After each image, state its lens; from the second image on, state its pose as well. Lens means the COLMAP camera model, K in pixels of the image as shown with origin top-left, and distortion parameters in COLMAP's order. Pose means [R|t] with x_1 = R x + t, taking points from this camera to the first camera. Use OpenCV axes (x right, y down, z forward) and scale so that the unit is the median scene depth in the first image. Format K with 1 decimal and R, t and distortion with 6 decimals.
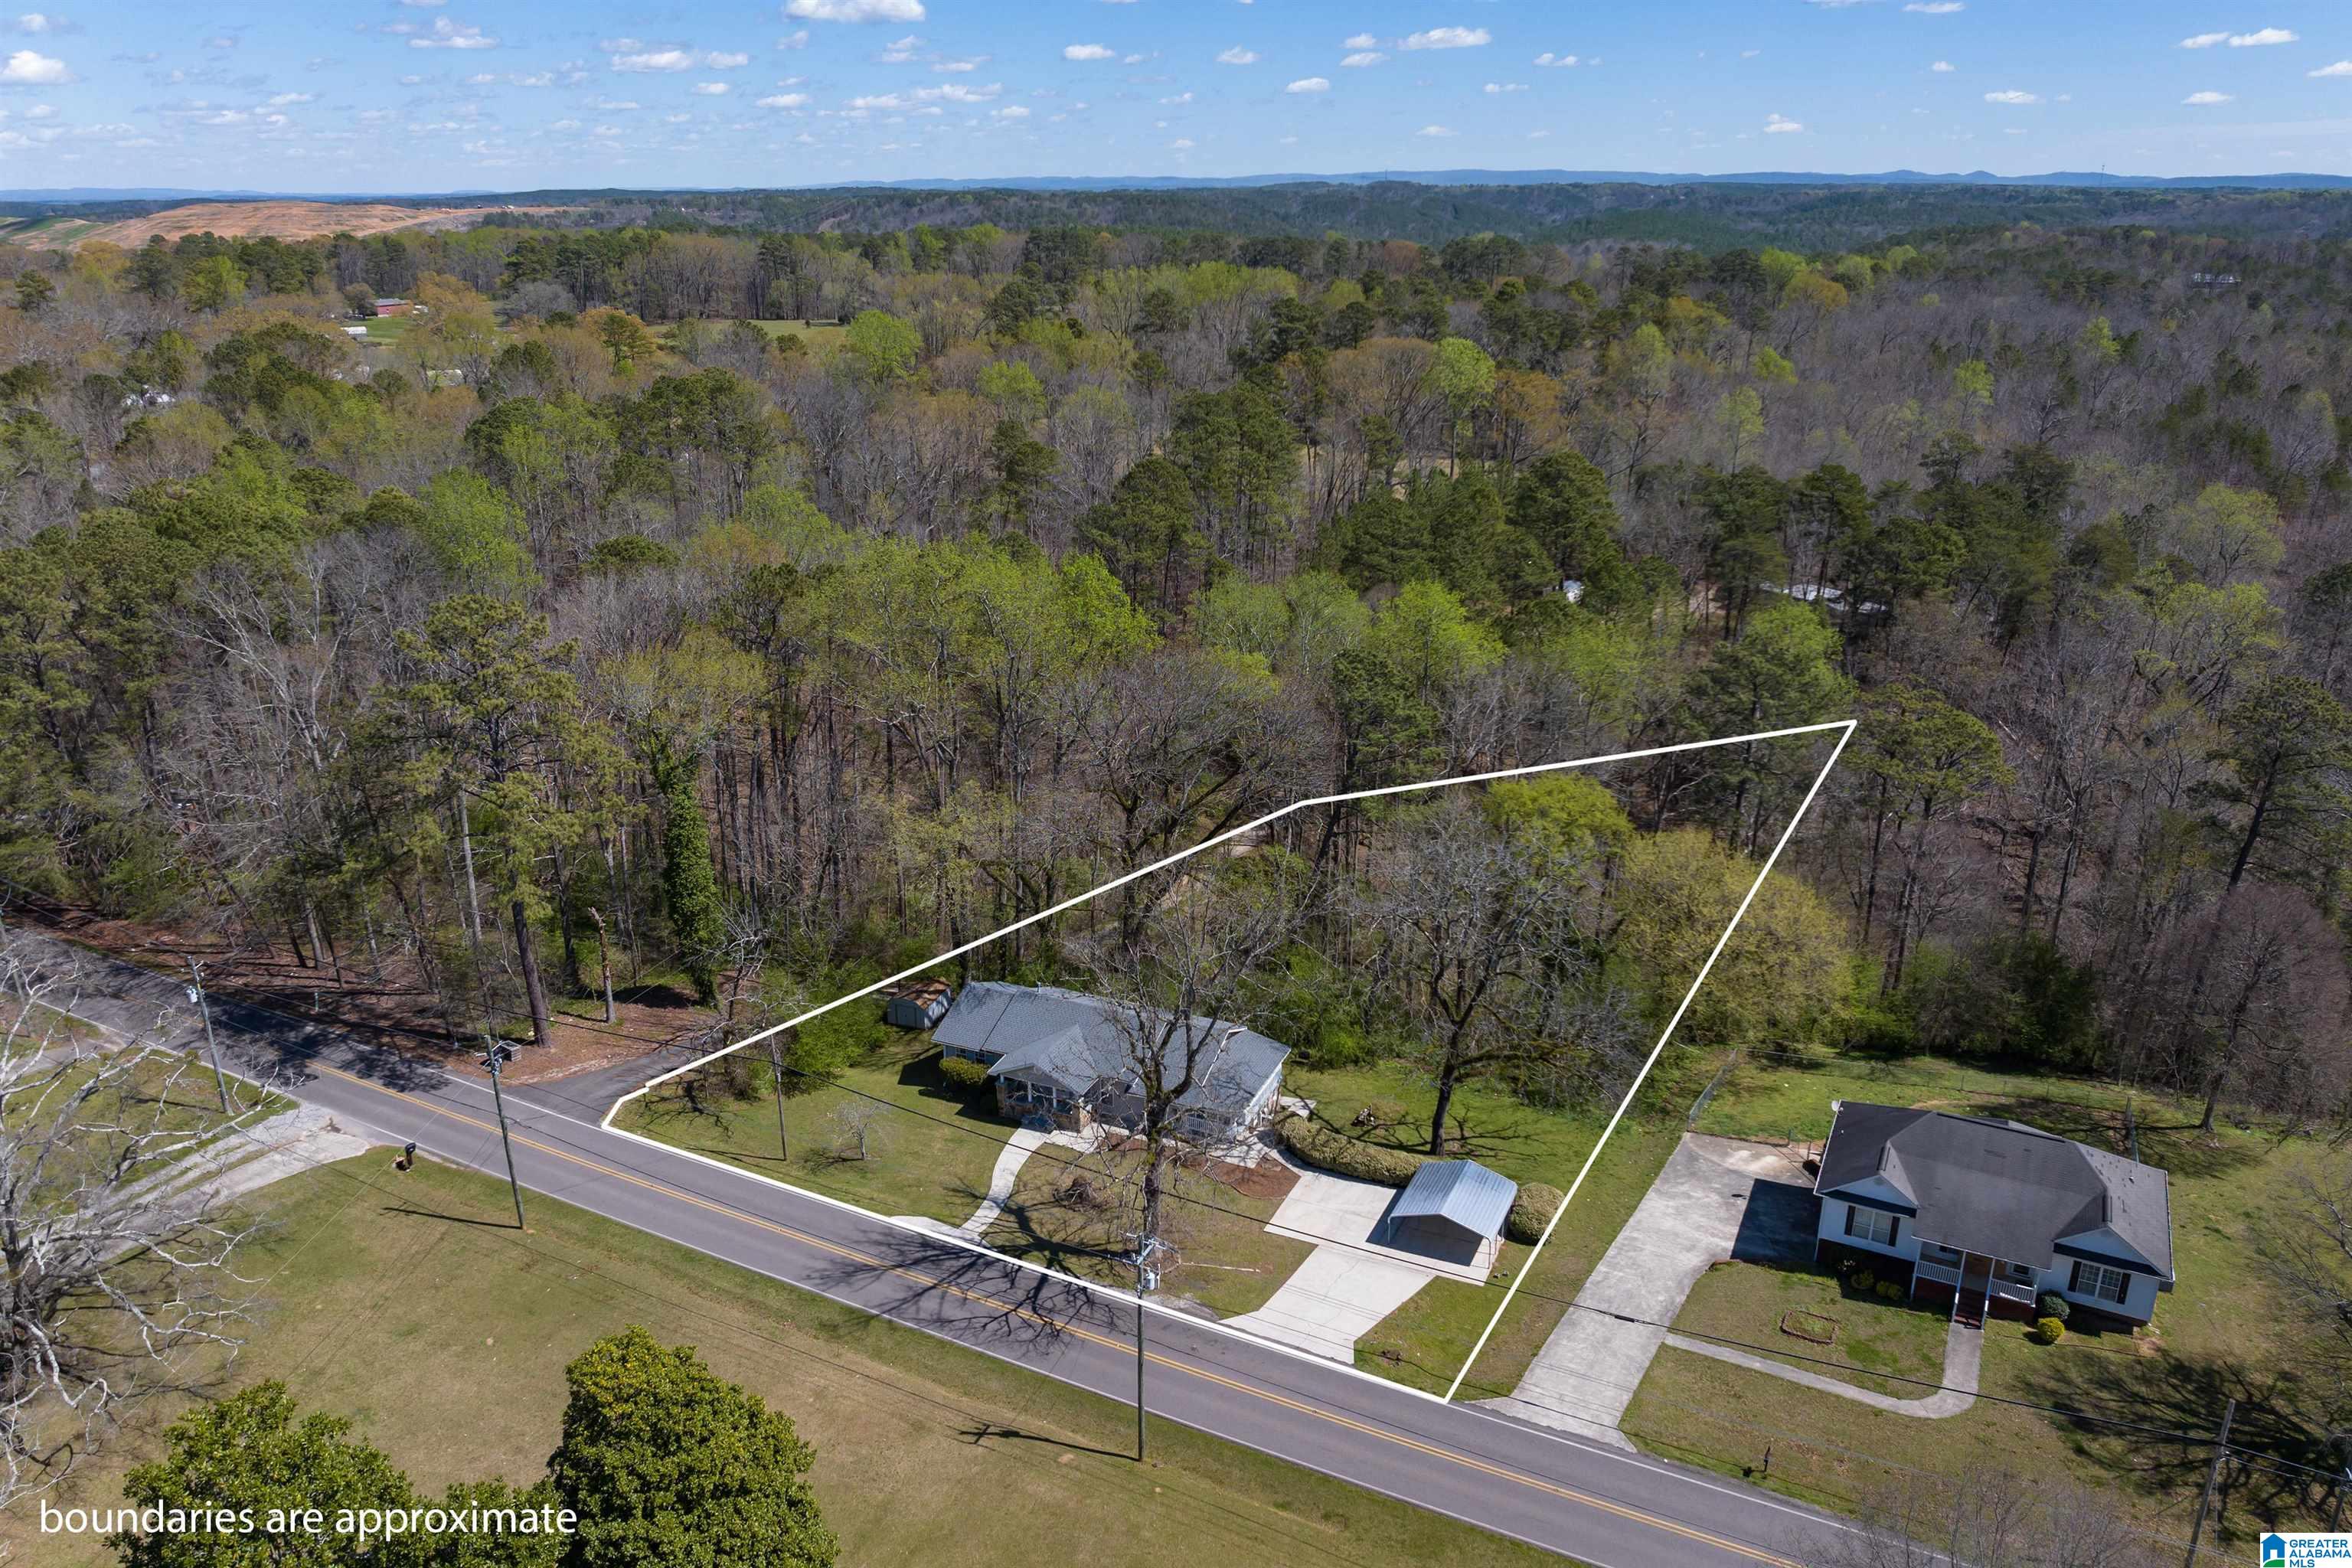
lens RADIAL K [[1640.5, 0, 1187.0], [0, 1640.5, 782.9], [0, 0, 1]] dist [-0.033455, -0.005060]
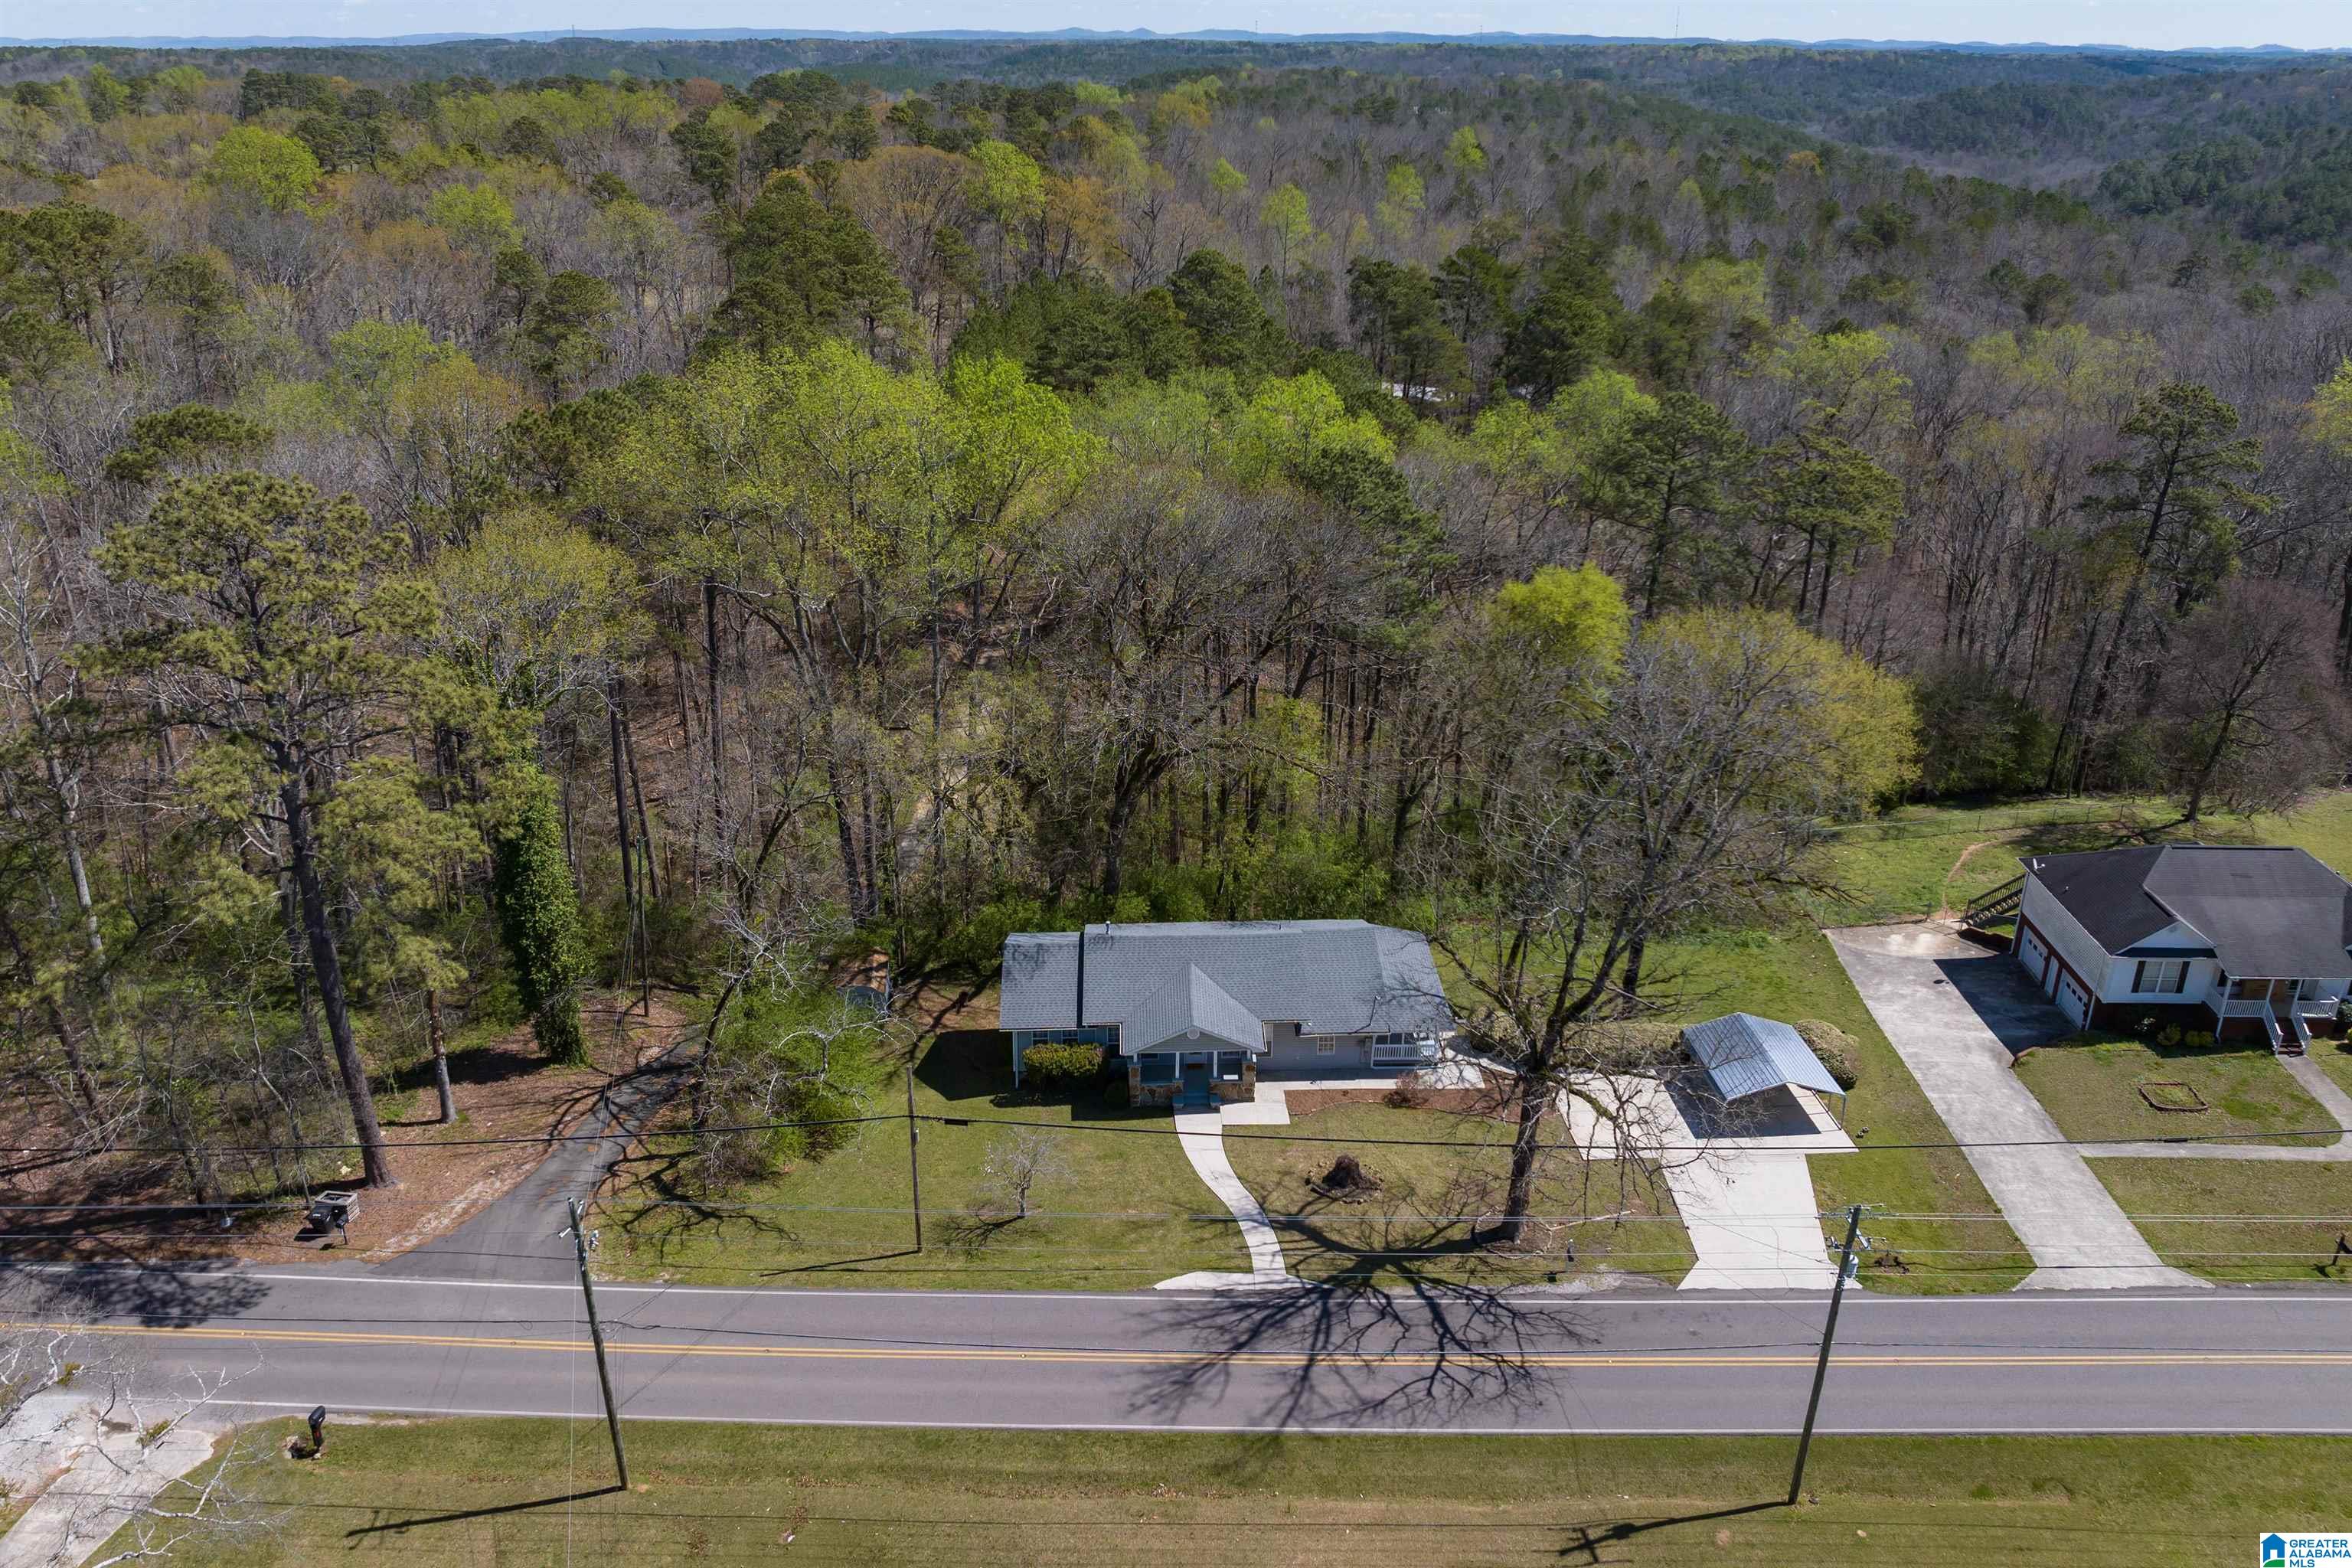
lens RADIAL K [[1652.5, 0, 1183.8], [0, 1652.5, 686.0], [0, 0, 1]] dist [-0.035280, 0.000951]
pose [[0.897481, -0.152150, 0.413978, -0.399205], [0.143326, 0.988282, 0.052500, -0.021063], [-0.417115, 0.012216, 0.908772, 0.335105]]
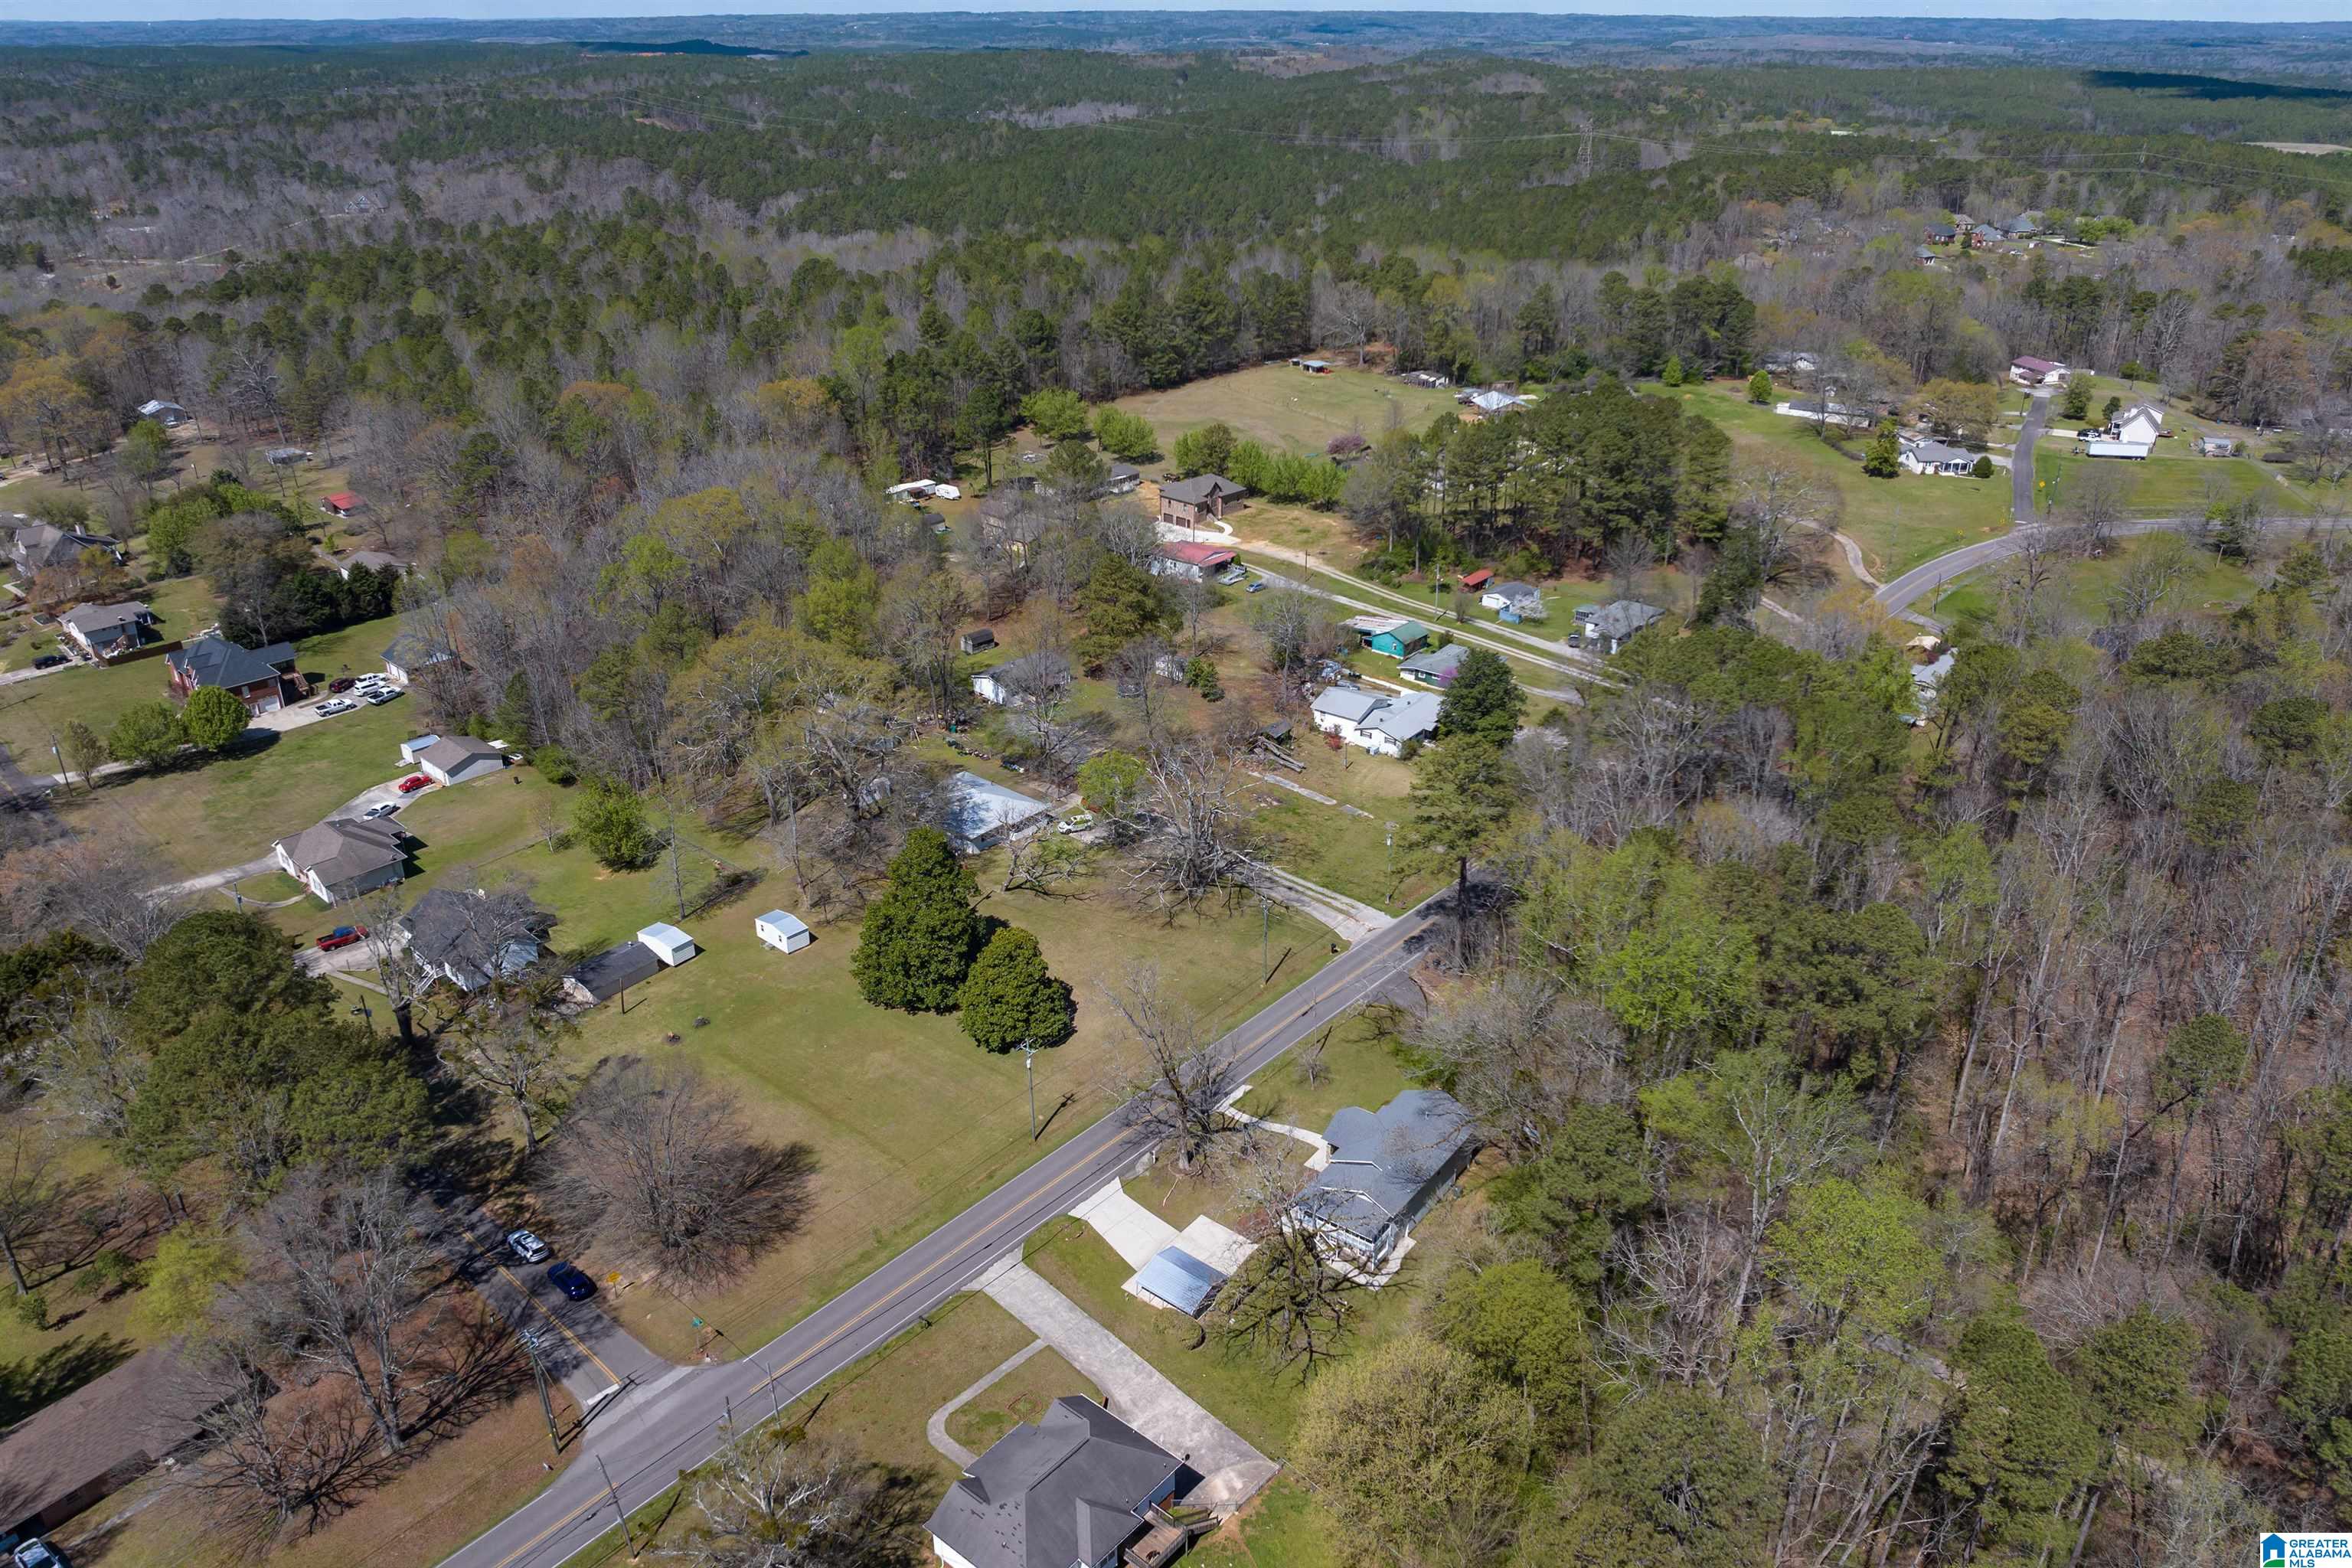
lens RADIAL K [[1640.5, 0, 1187.0], [0, 1640.5, 782.9], [0, 0, 1]] dist [-0.033455, -0.005060]
pose [[-0.211930, 0.417933, -0.883413, 1.310067], [-0.339191, 0.816298, 0.467554, -0.851919], [0.916534, 0.398734, -0.031239, 0.812077]]
